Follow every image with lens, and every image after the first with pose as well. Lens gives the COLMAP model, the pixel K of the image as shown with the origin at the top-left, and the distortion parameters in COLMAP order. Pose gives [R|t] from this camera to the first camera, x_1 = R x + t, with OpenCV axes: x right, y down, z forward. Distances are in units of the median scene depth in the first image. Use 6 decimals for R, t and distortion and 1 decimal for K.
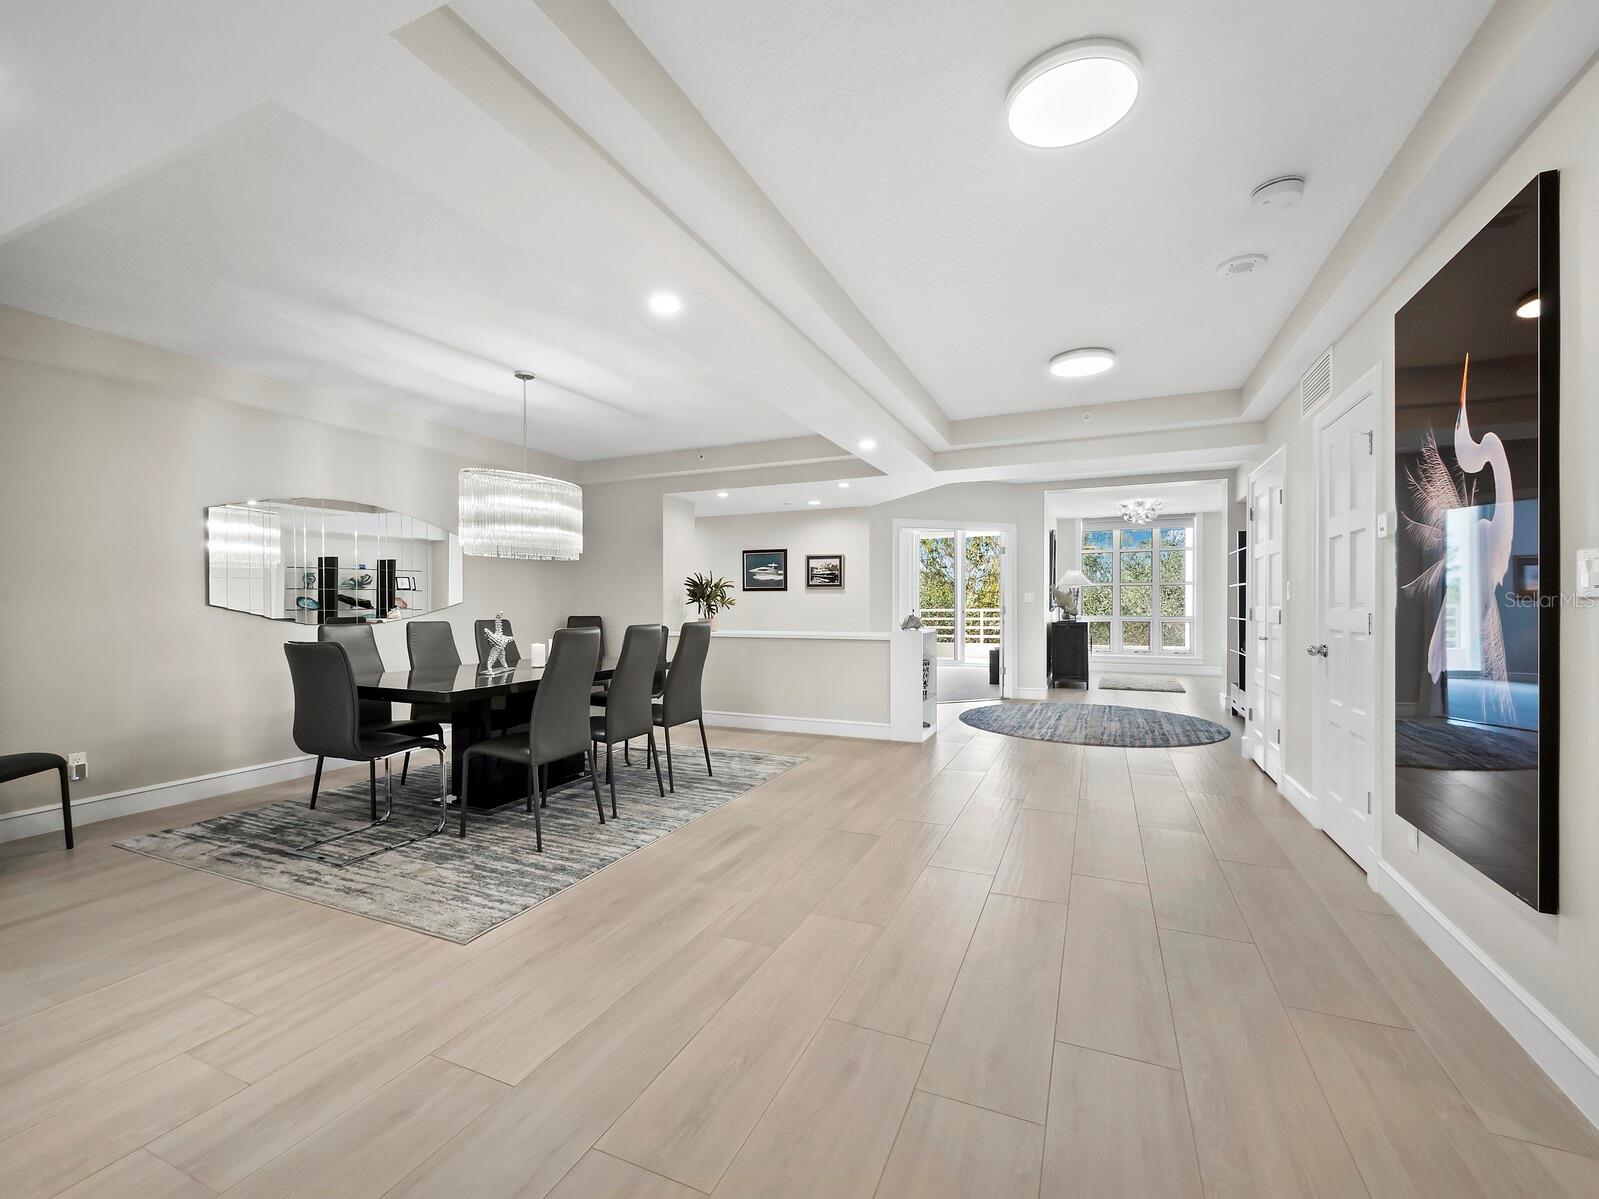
lens RADIAL K [[688.7, 0, 800.5], [0, 688.7, 602.7], [0, 0, 1]] dist [-0.001319, 0.001799]
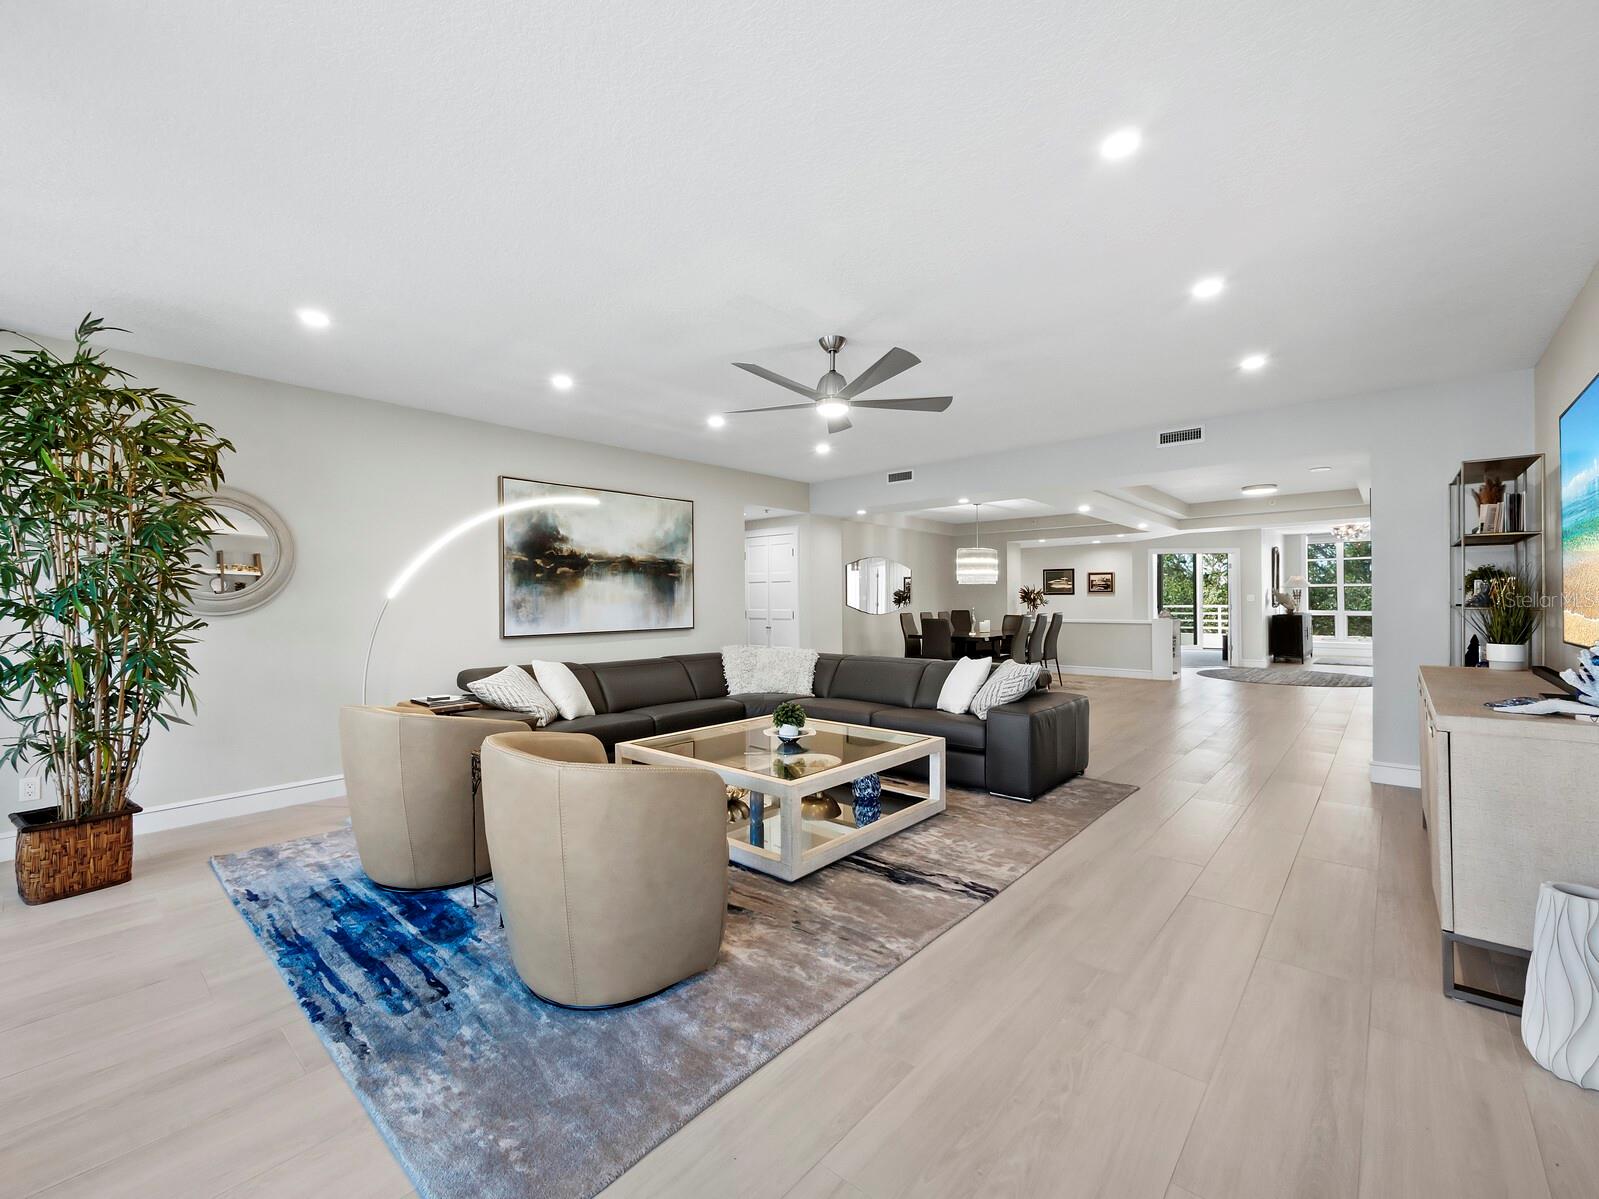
lens RADIAL K [[688.7, 0, 797.2], [0, 688.7, 597.0], [0, 0, 1]] dist [-0.001319, 0.001799]
pose [[0.953779, -0.003869, -0.300485, -0.067107], [0.003575, 0.999992, -0.001528, -0.005264], [0.300489, 0.000383, 0.953785, -0.311144]]
